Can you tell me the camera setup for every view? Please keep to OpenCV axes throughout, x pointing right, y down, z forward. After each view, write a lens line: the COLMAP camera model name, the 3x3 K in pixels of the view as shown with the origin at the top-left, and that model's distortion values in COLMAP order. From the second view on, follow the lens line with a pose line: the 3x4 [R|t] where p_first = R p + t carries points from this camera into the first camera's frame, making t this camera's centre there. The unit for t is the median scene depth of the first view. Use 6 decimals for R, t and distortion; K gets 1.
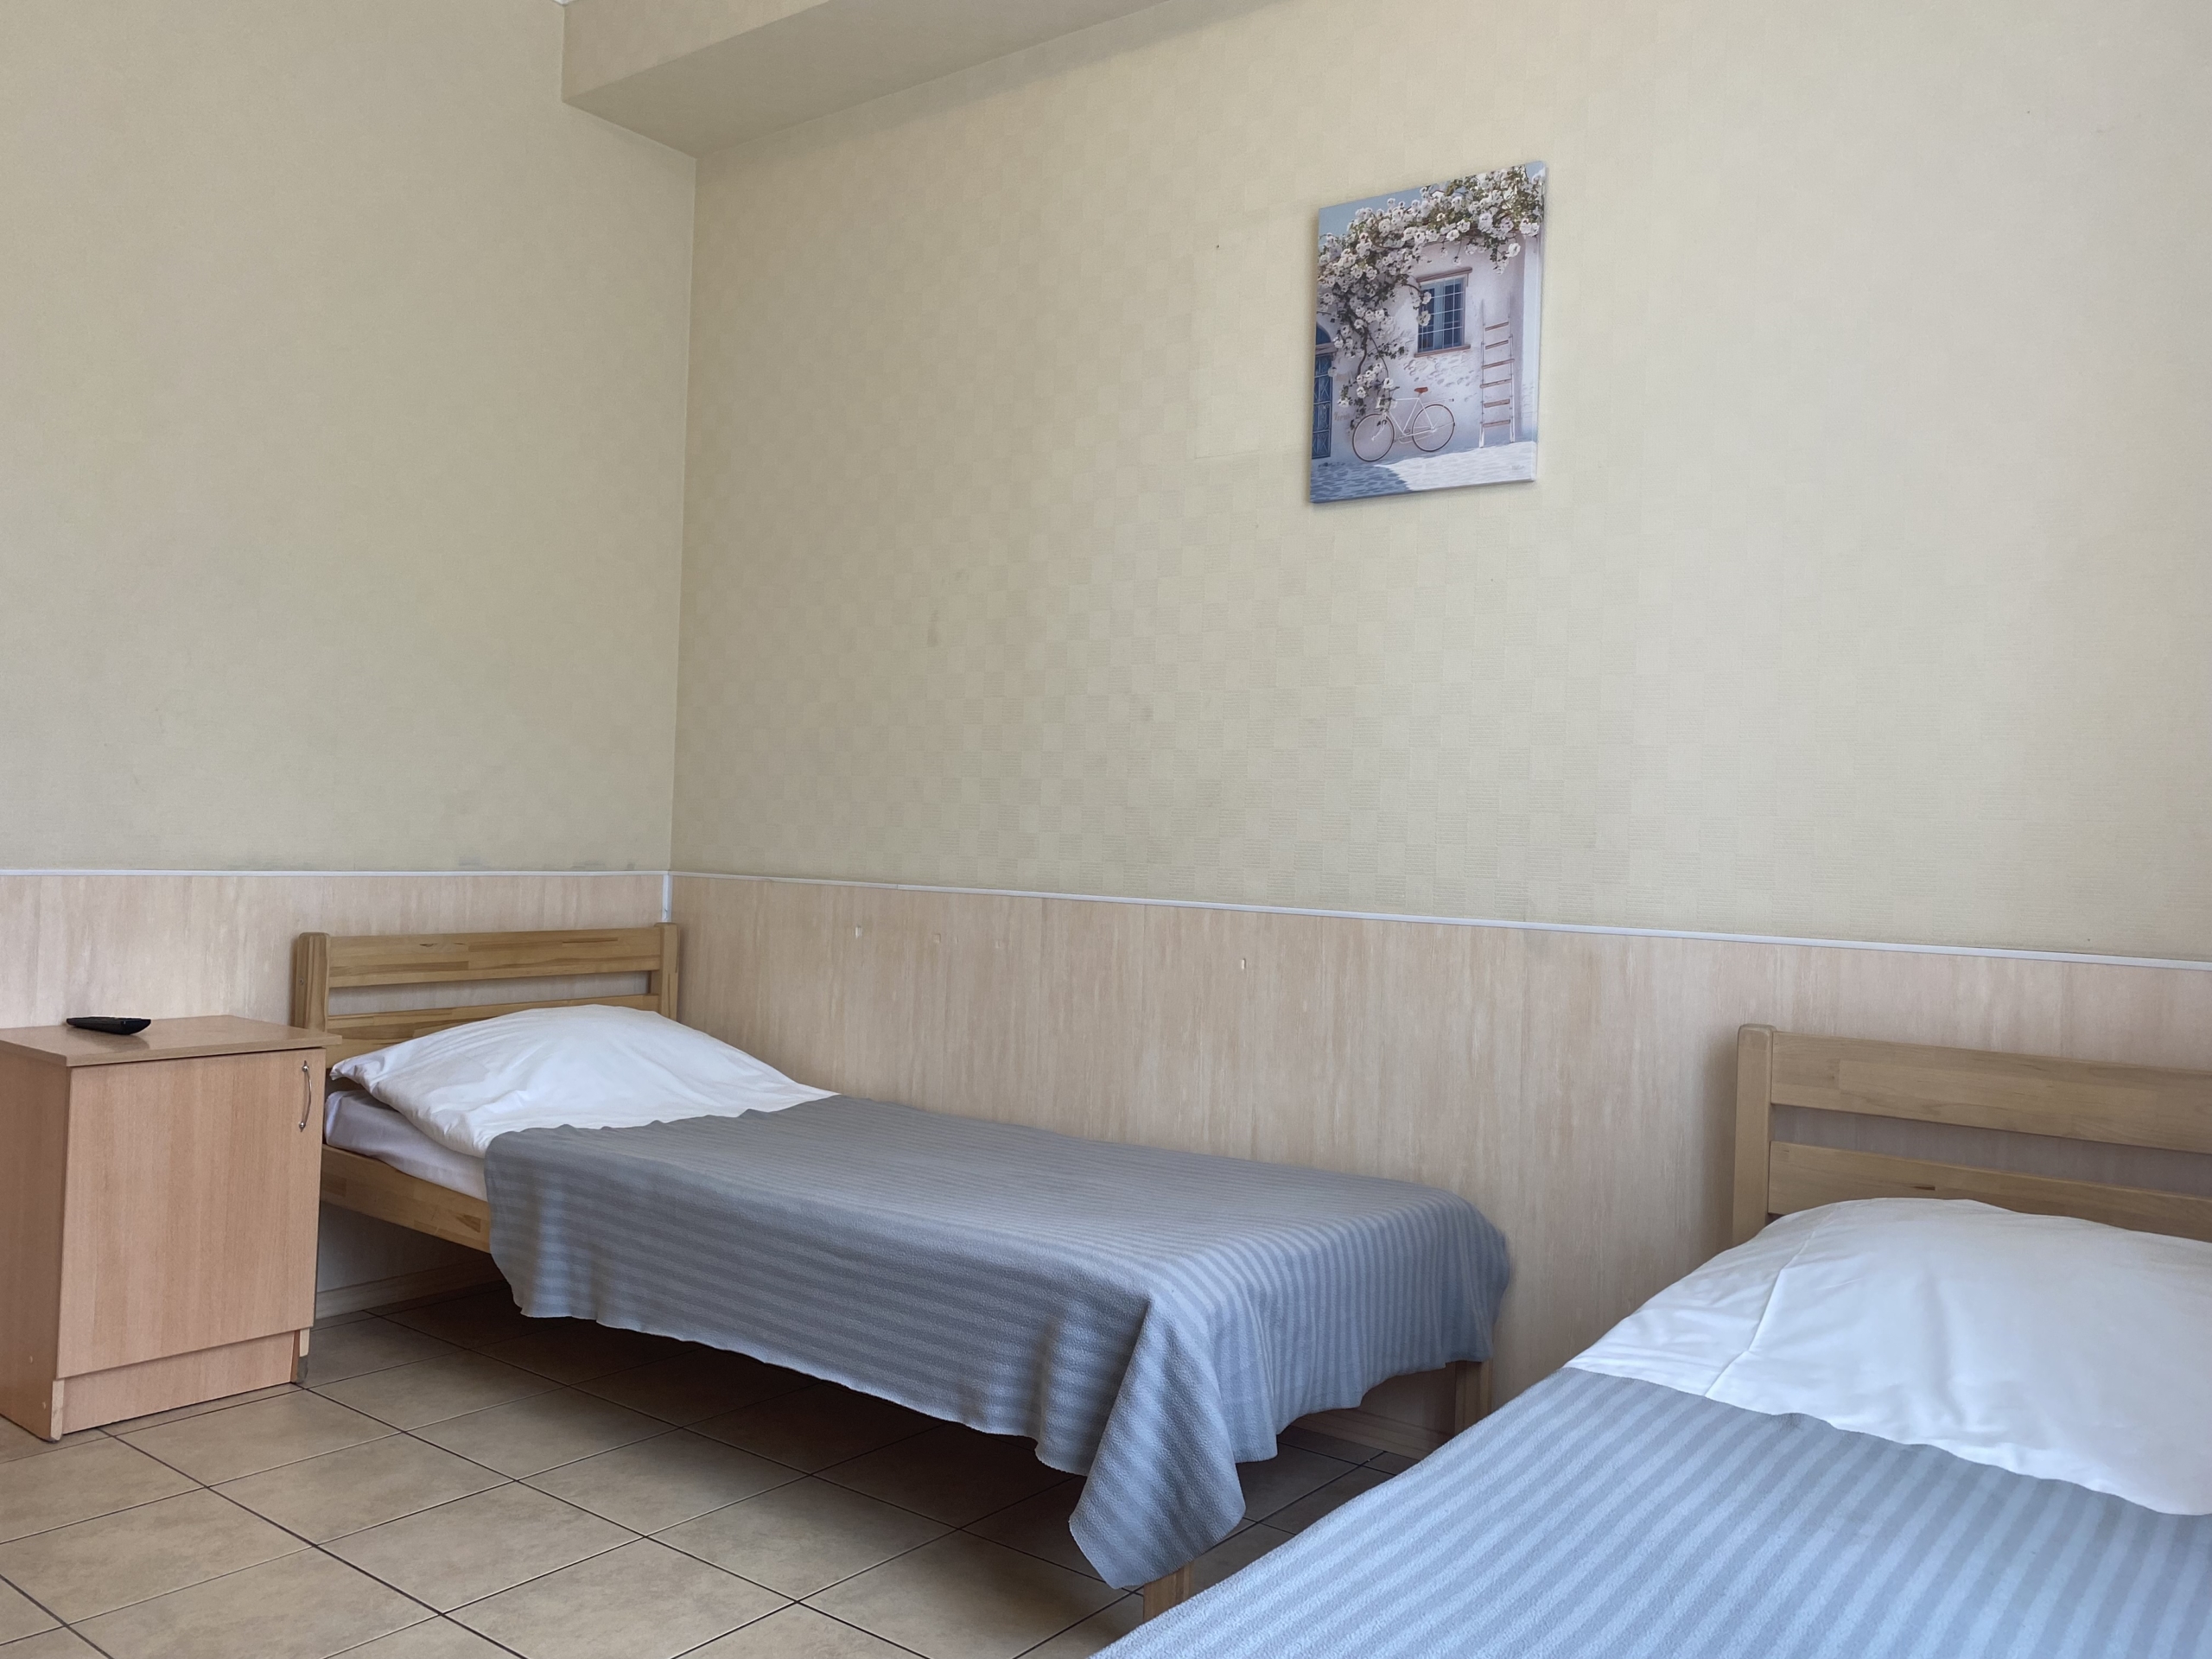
lens RADIAL K [[1652.1, 0, 1110.2], [0, 1652.1, 838.6], [0, 0, 1]] dist [0.026256, -0.018702]
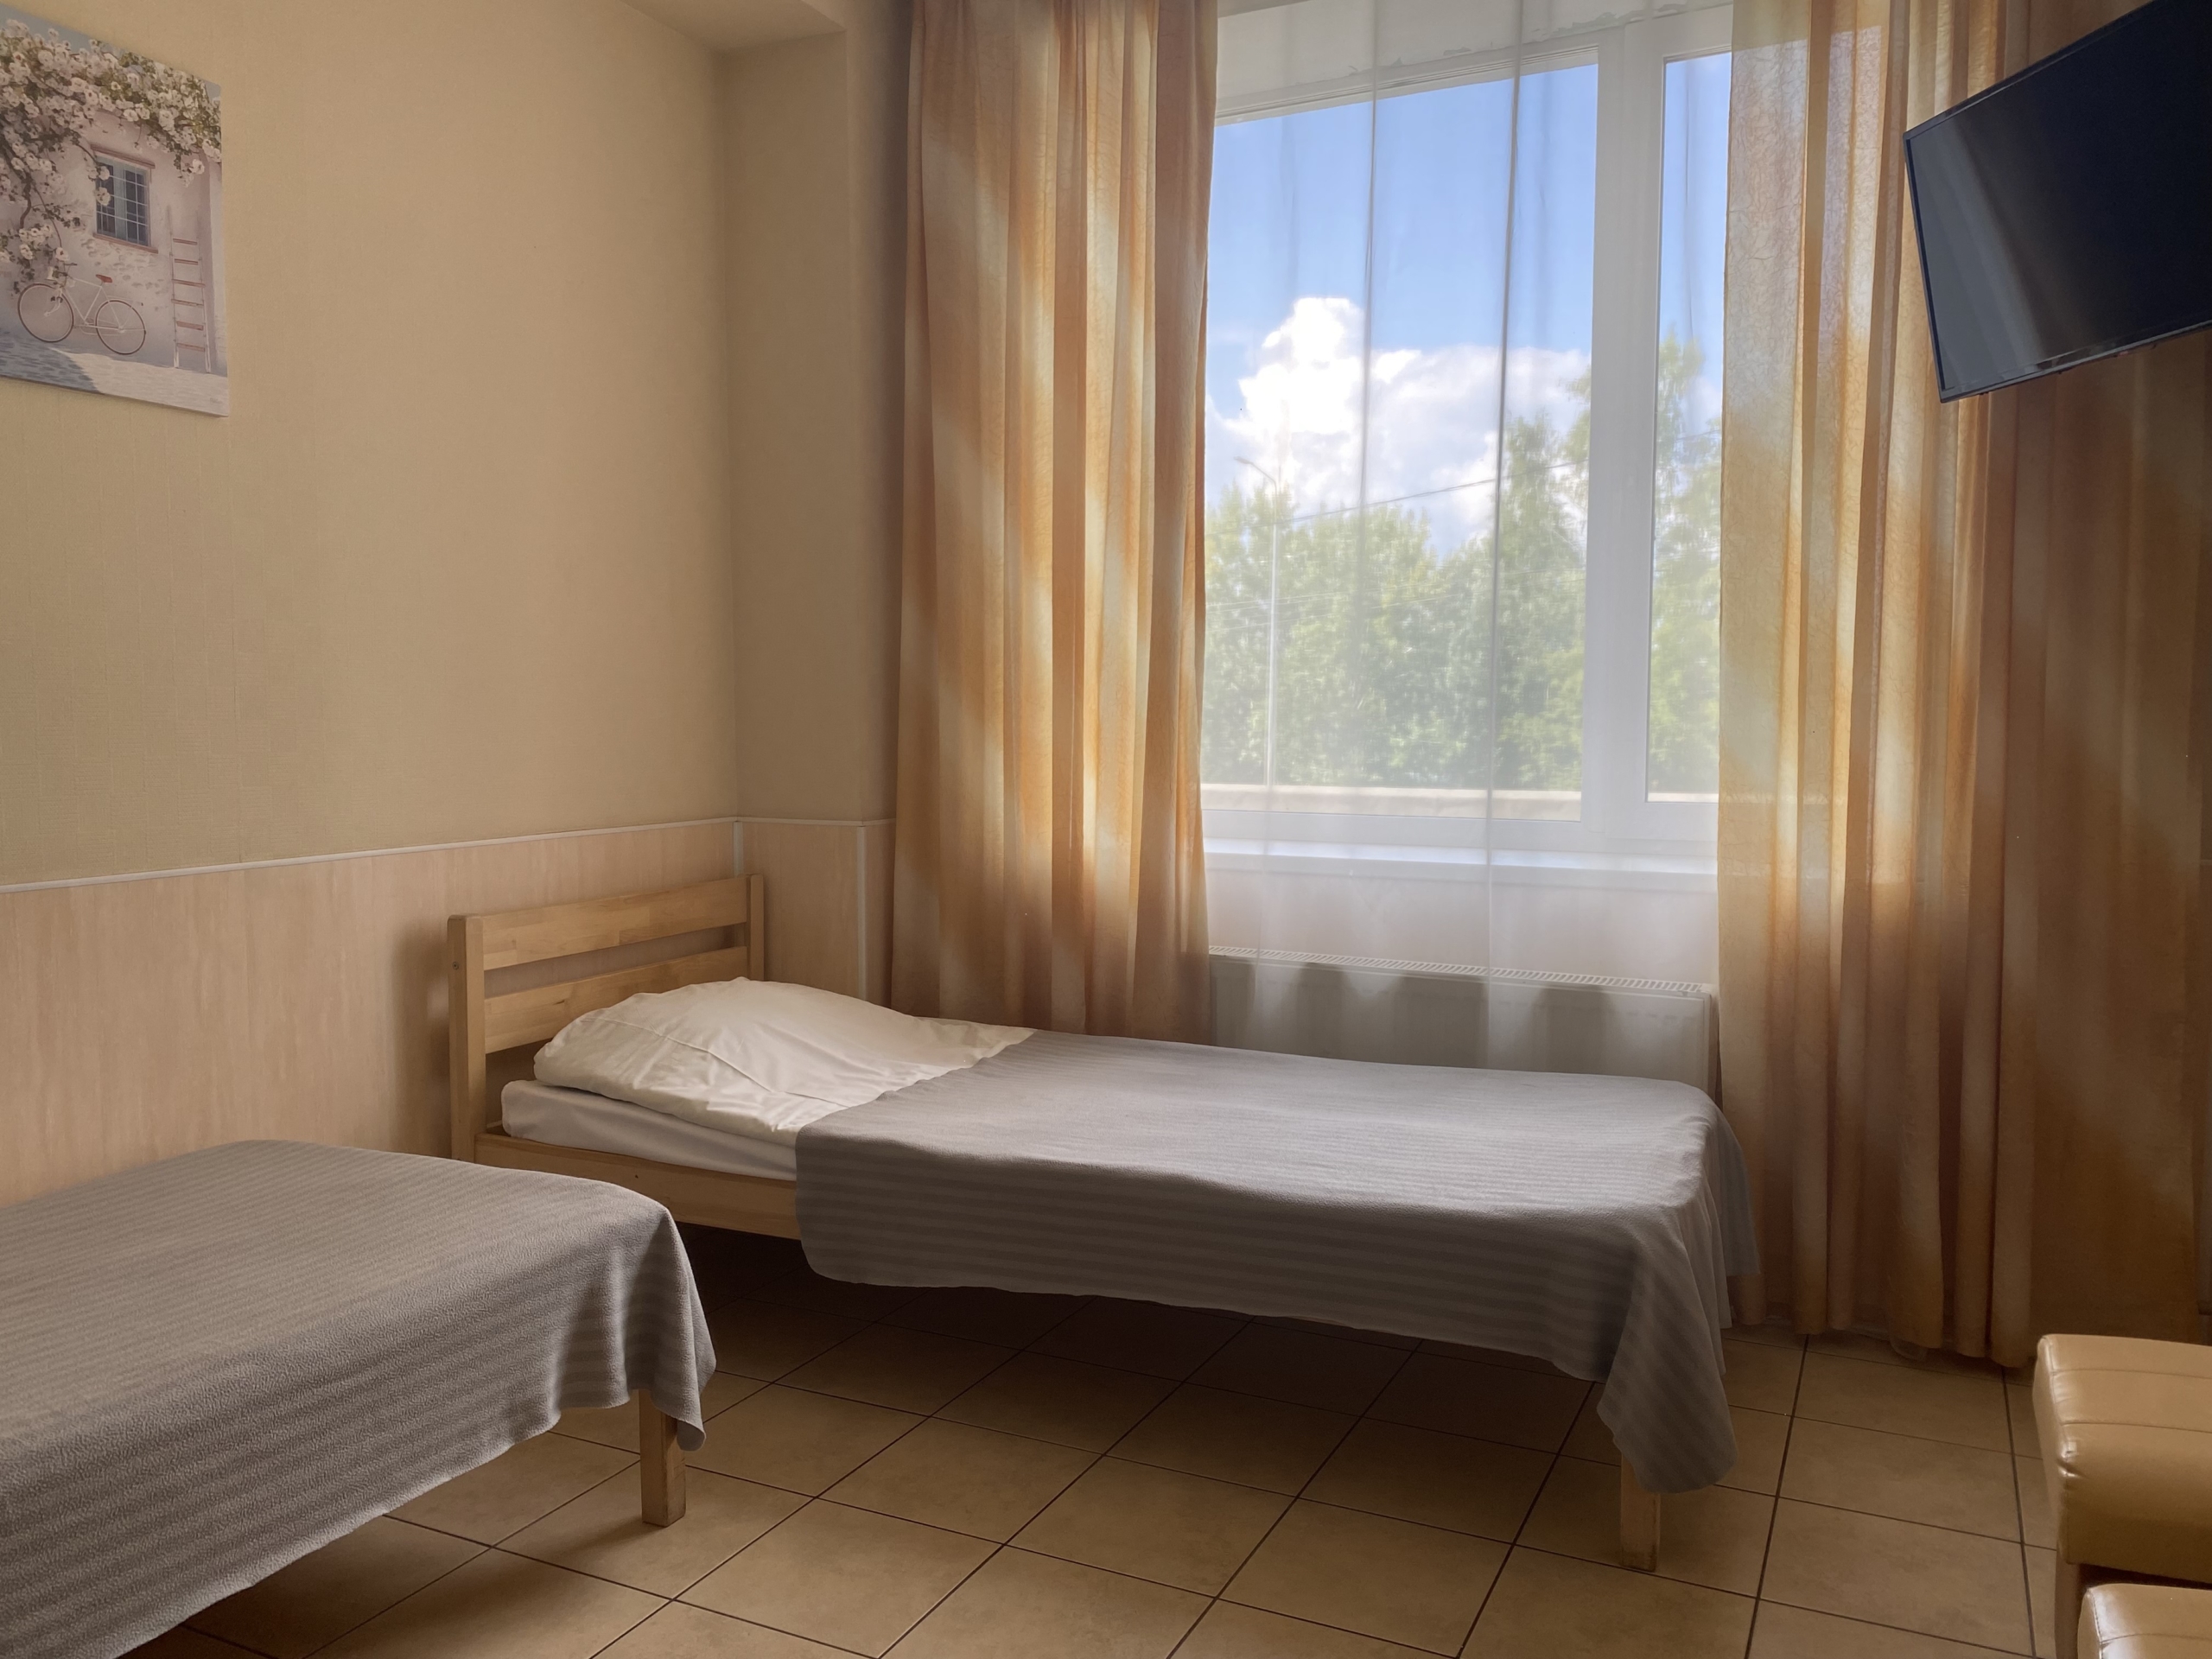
lens RADIAL K [[1652.1, 0, 1112.0], [0, 1652.1, 825.3], [0, 0, 1]] dist [0.026256, -0.018702]
pose [[-0.181098, -0.103126, 0.978043, -0.808097], [-0.009539, 0.994624, 0.103108, -0.079275], [-0.983419, 0.009343, -0.181108, 0.641928]]
